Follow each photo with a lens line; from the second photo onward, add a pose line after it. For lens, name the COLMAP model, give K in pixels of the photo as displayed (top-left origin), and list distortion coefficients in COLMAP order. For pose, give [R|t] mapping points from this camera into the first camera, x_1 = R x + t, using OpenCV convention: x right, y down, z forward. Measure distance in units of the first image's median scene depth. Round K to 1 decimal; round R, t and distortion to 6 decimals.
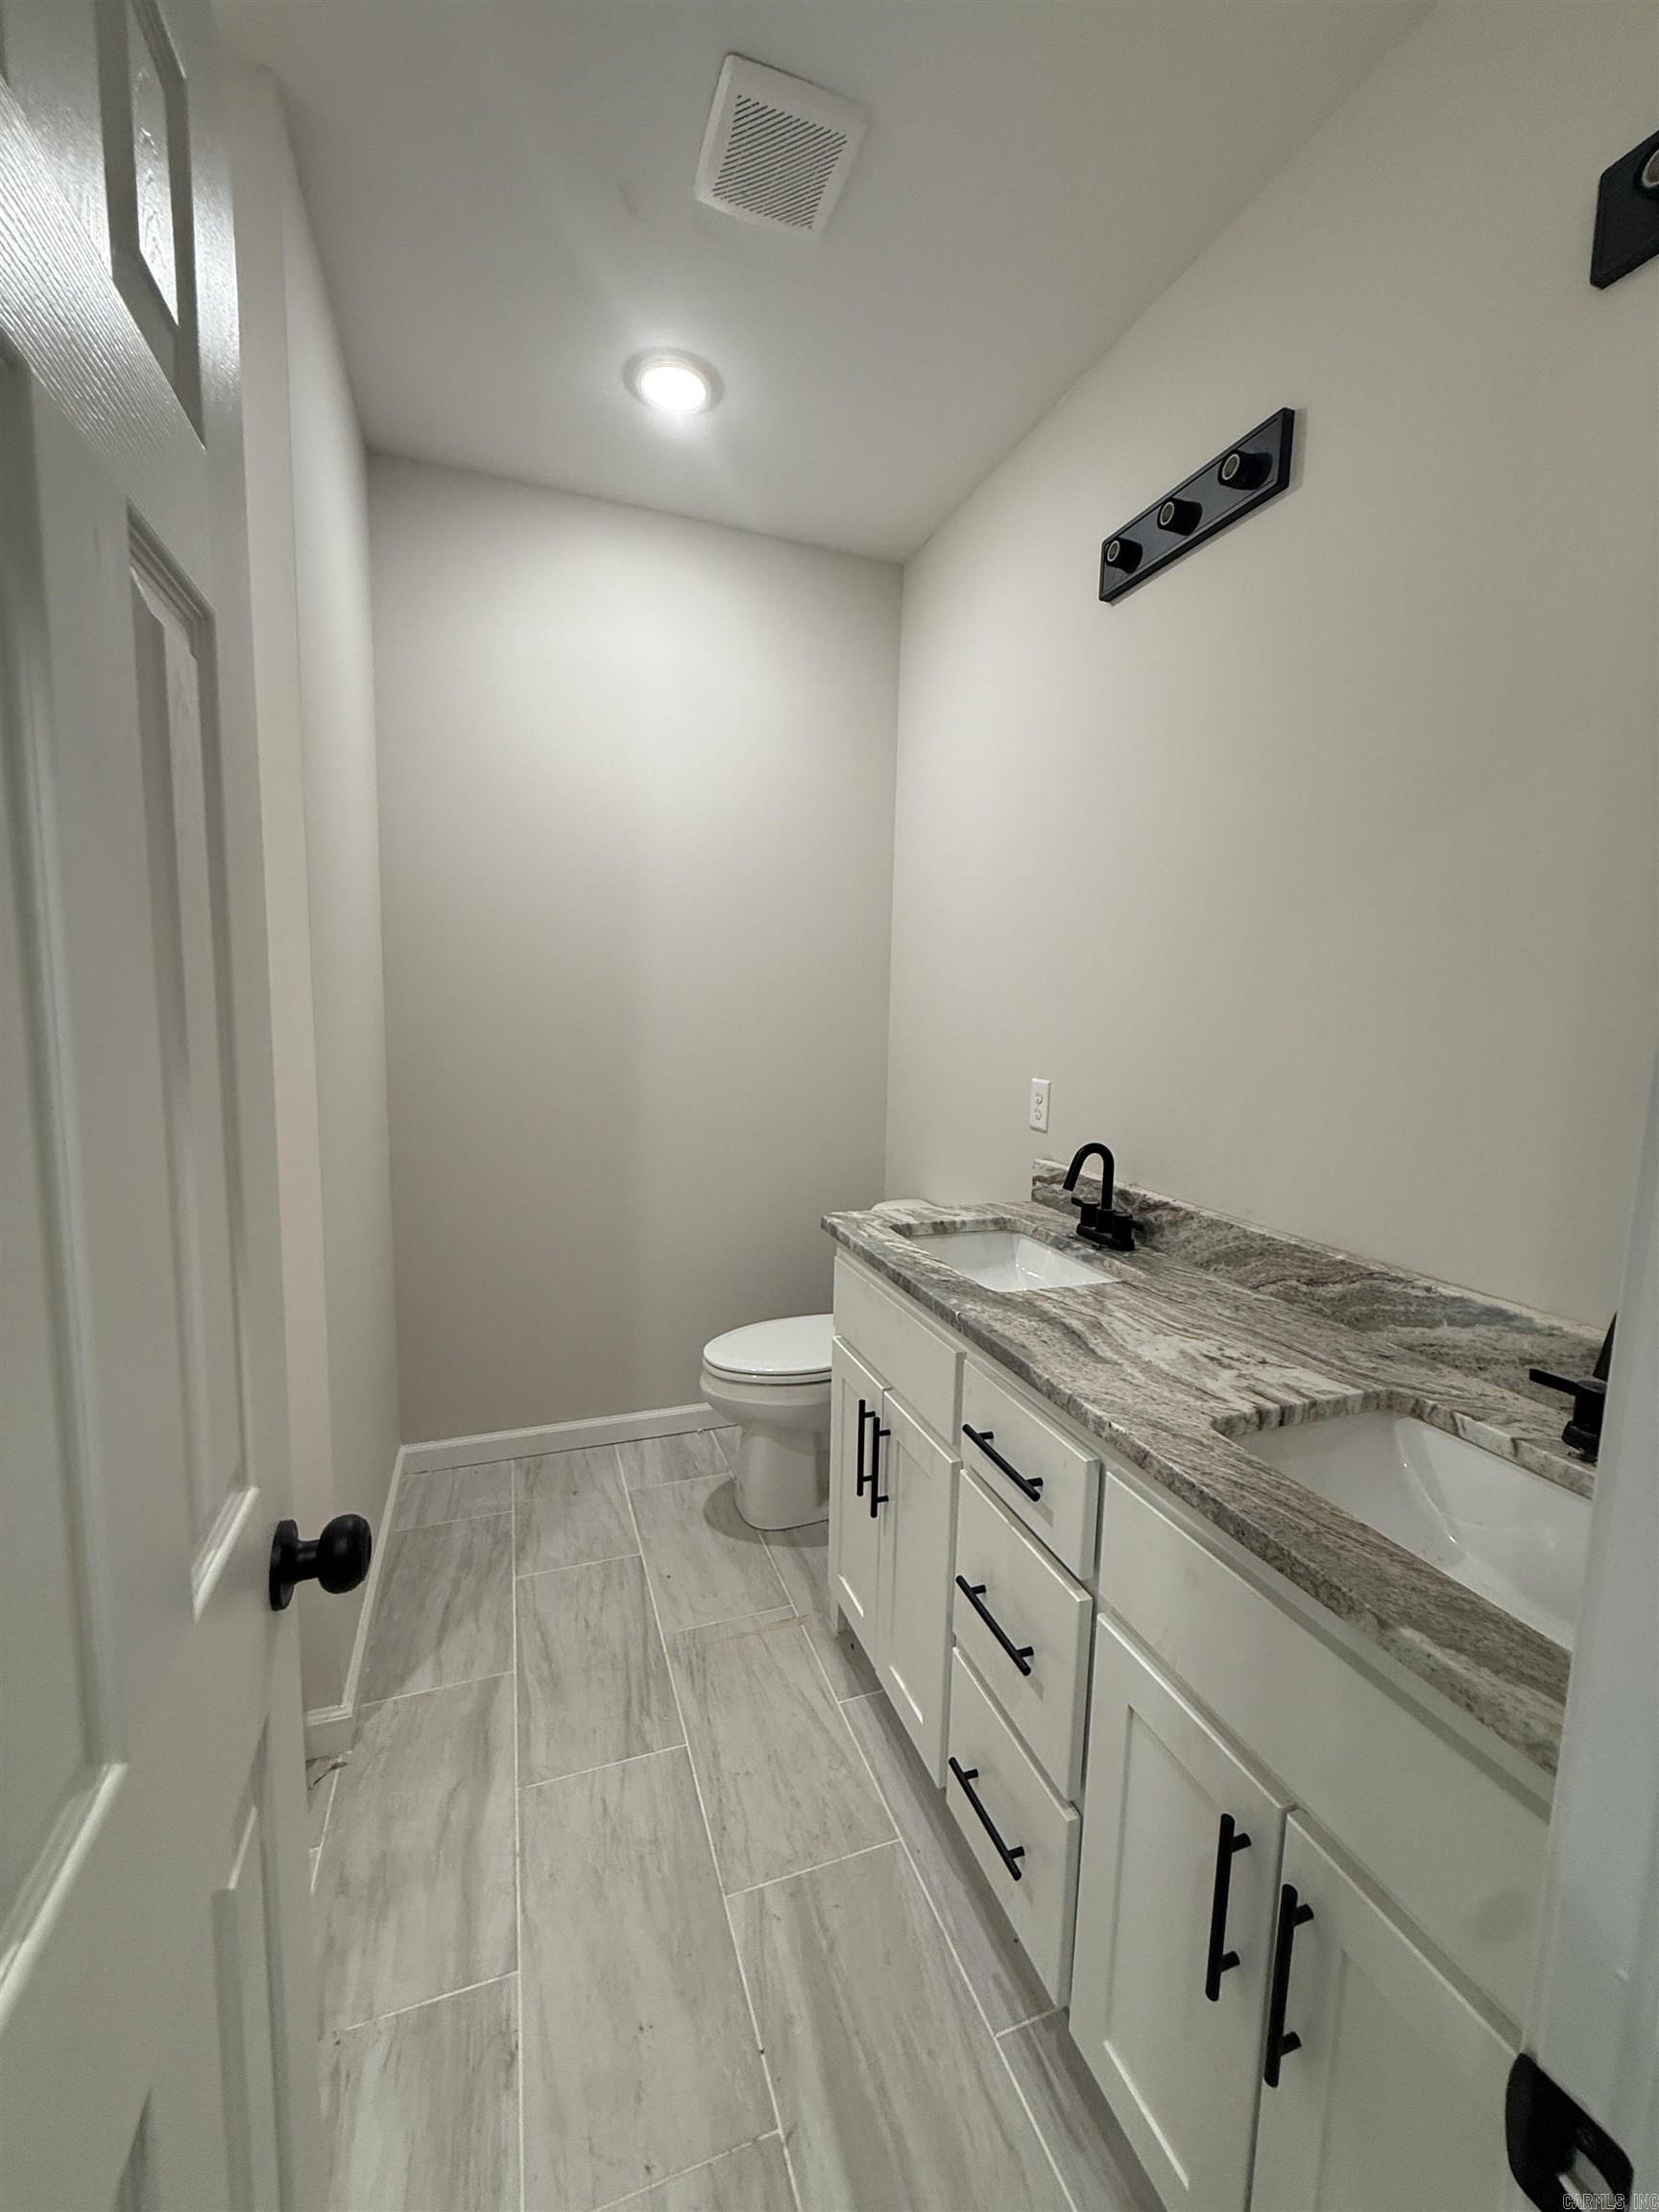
lens RADIAL K [[887.8, 0, 816.2], [0, 887.8, 1104.6], [0, 0, 1]] dist [-0.003015, -0.000007]
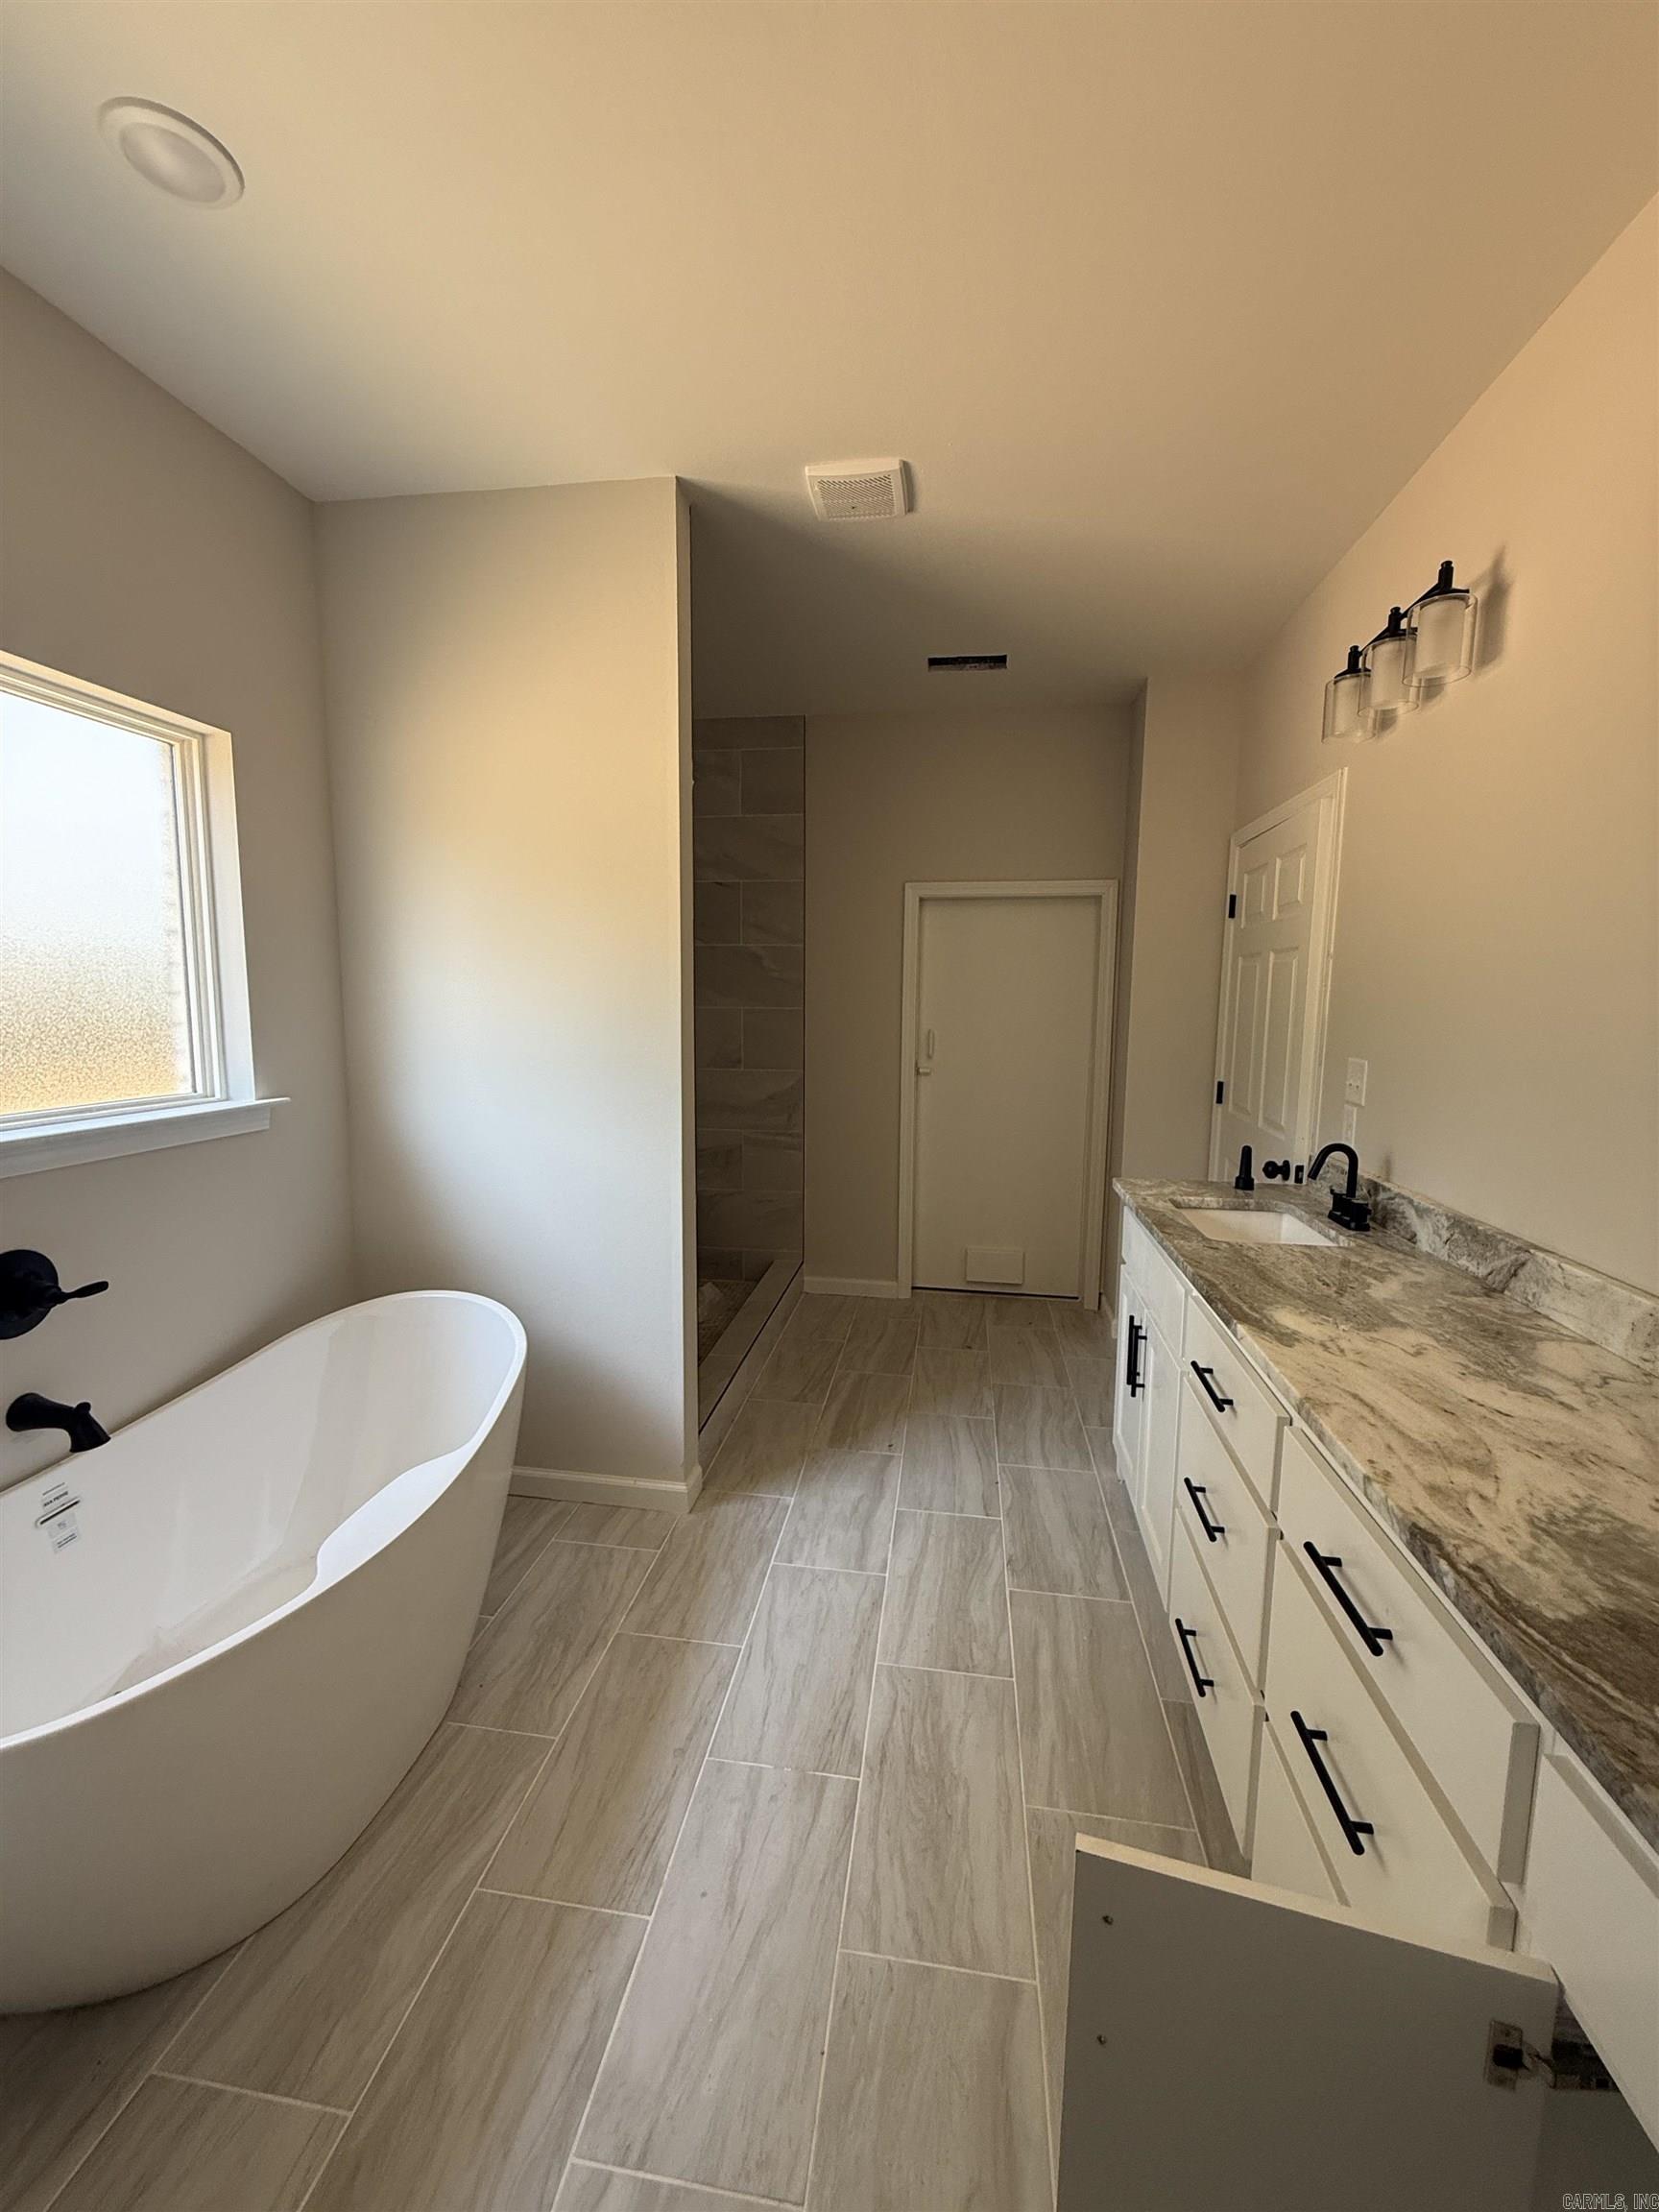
lens RADIAL K [[887.8, 0, 827.2], [0, 887.8, 1103.4], [0, 0, 1]] dist [-0.003015, -0.000007]
pose [[0.881745, 0.025711, -0.471026, 0.273205], [-0.024251, 0.999664, 0.009169, -0.008150], [0.471103, 0.003338, 0.882072, -0.468722]]
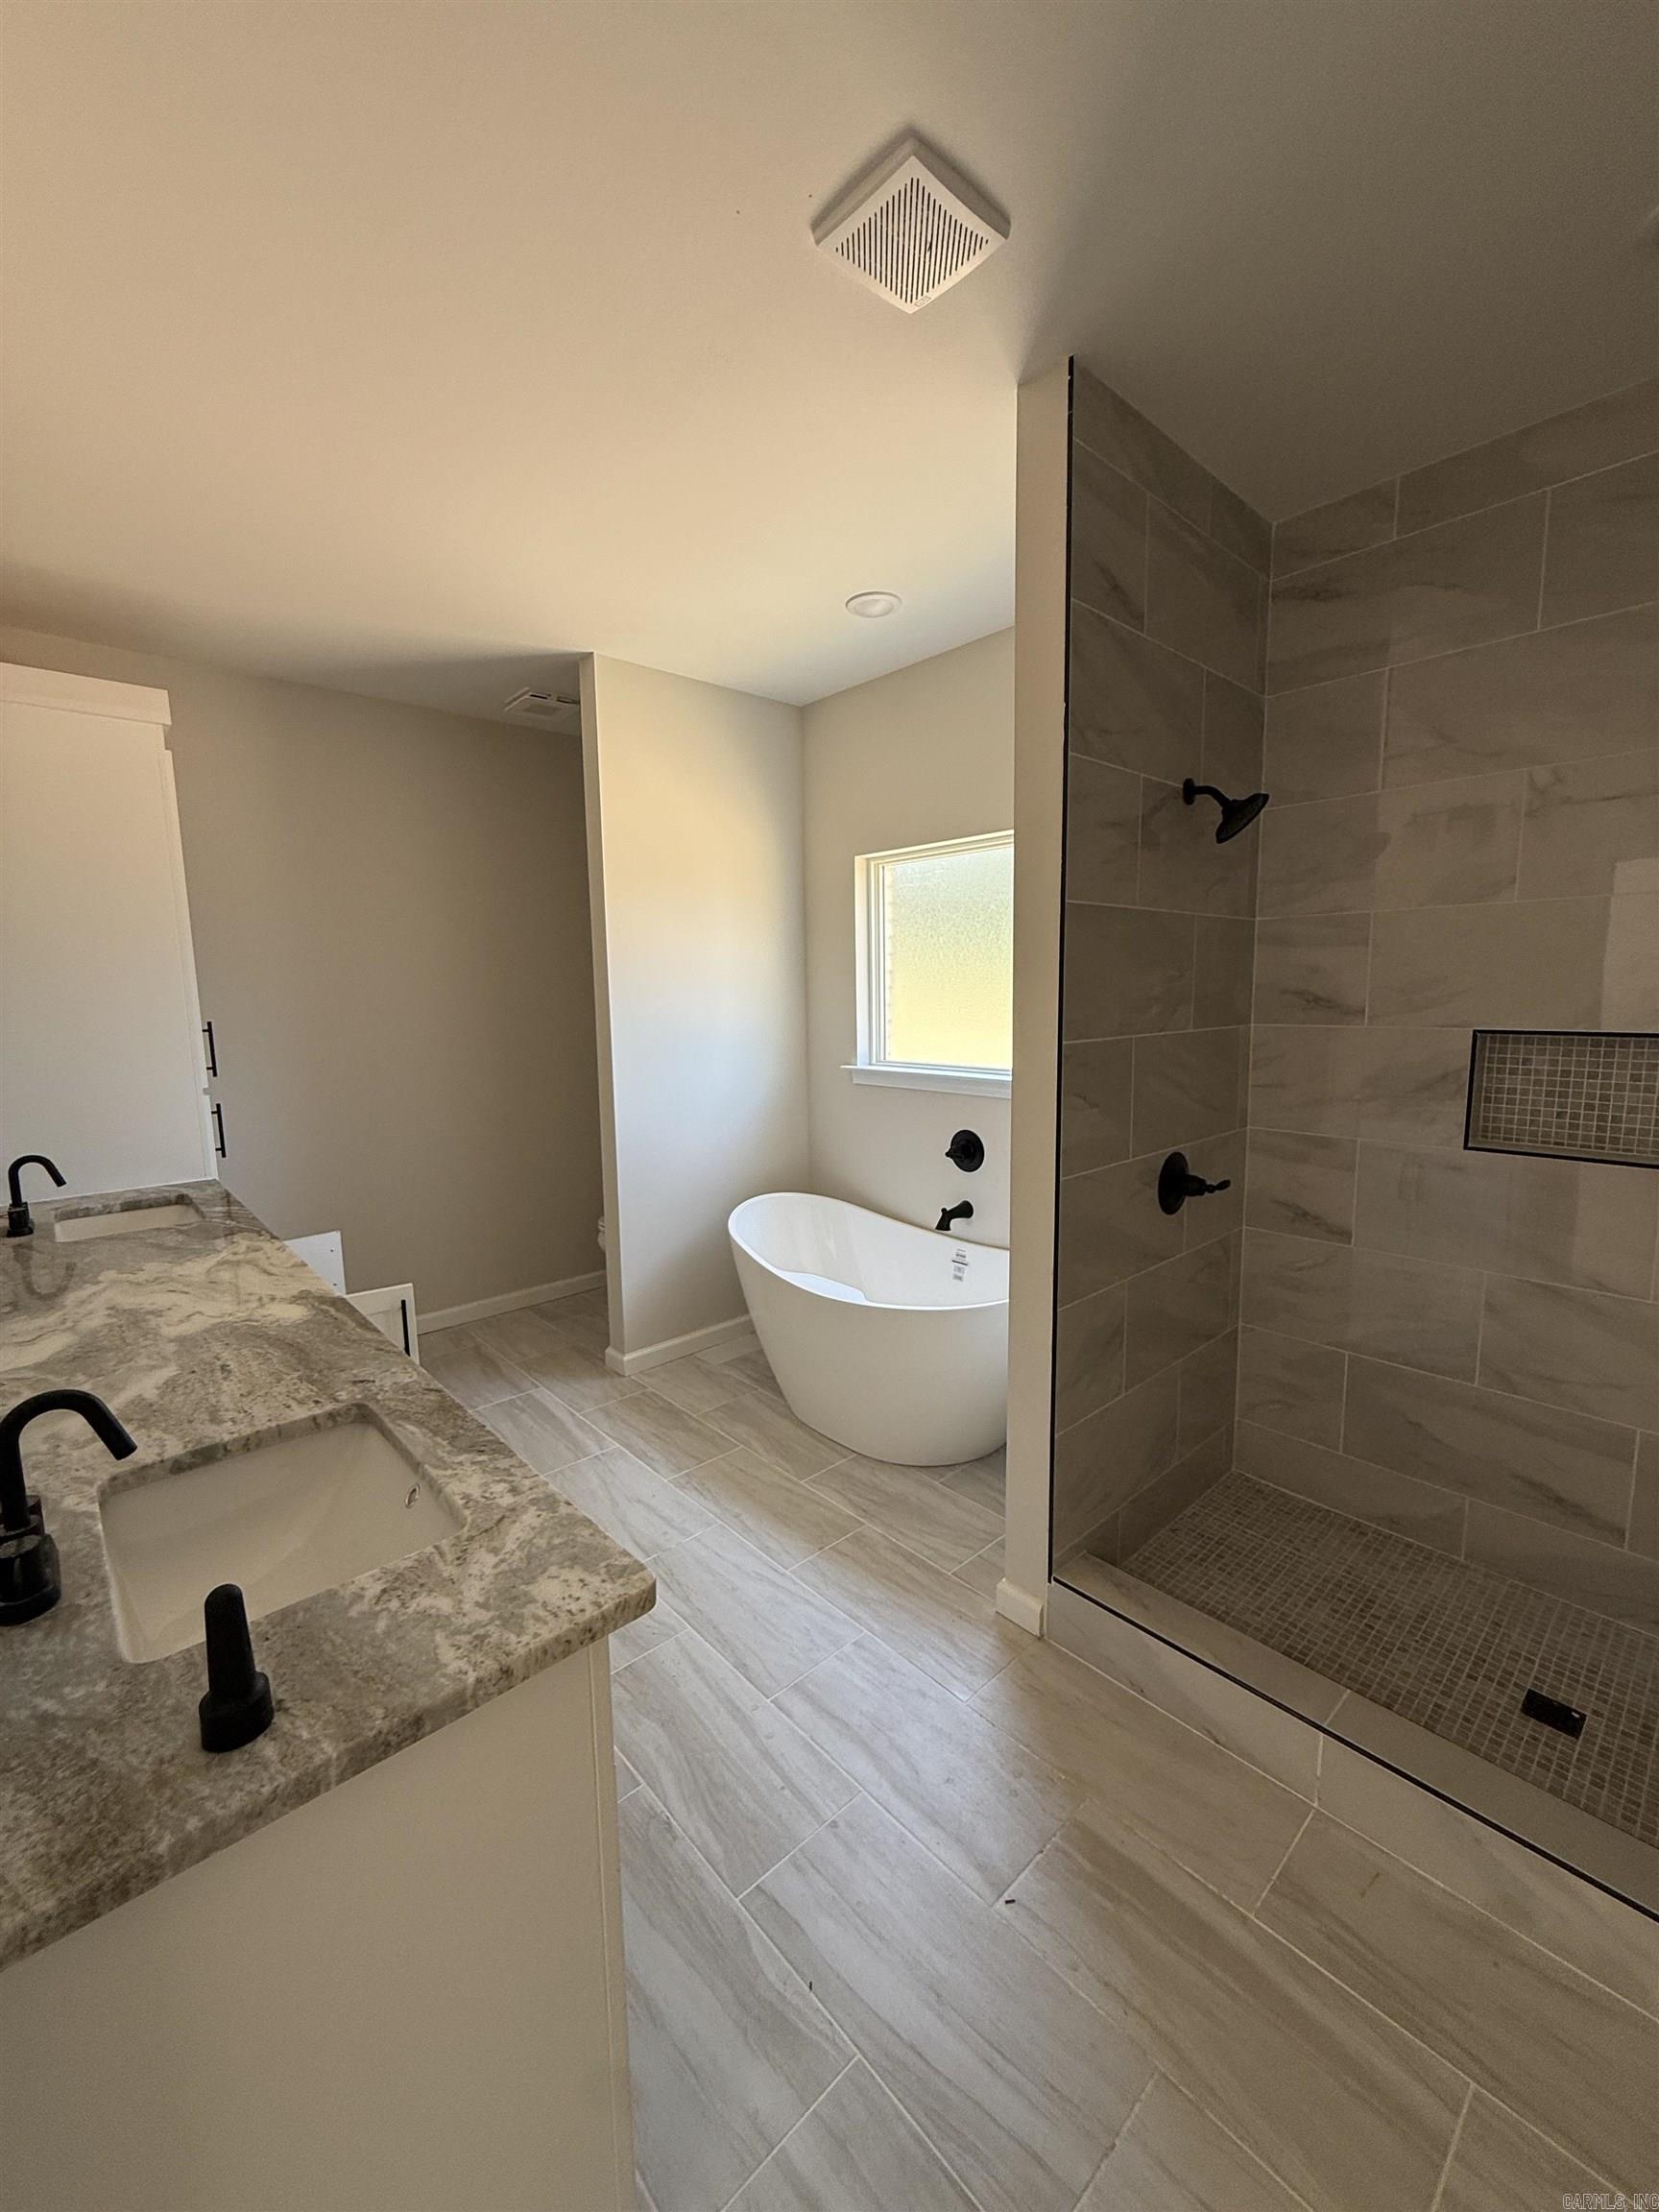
lens RADIAL K [[887.8, 0, 834.2], [0, 887.8, 1101.8], [0, 0, 1]] dist [-0.003015, -0.000007]
pose [[-0.922769, 0.023013, -0.384665, 0.092155], [-0.062120, 0.976276, 0.207428, -0.260431], [0.380313, 0.215303, -0.899448, 1.523750]]
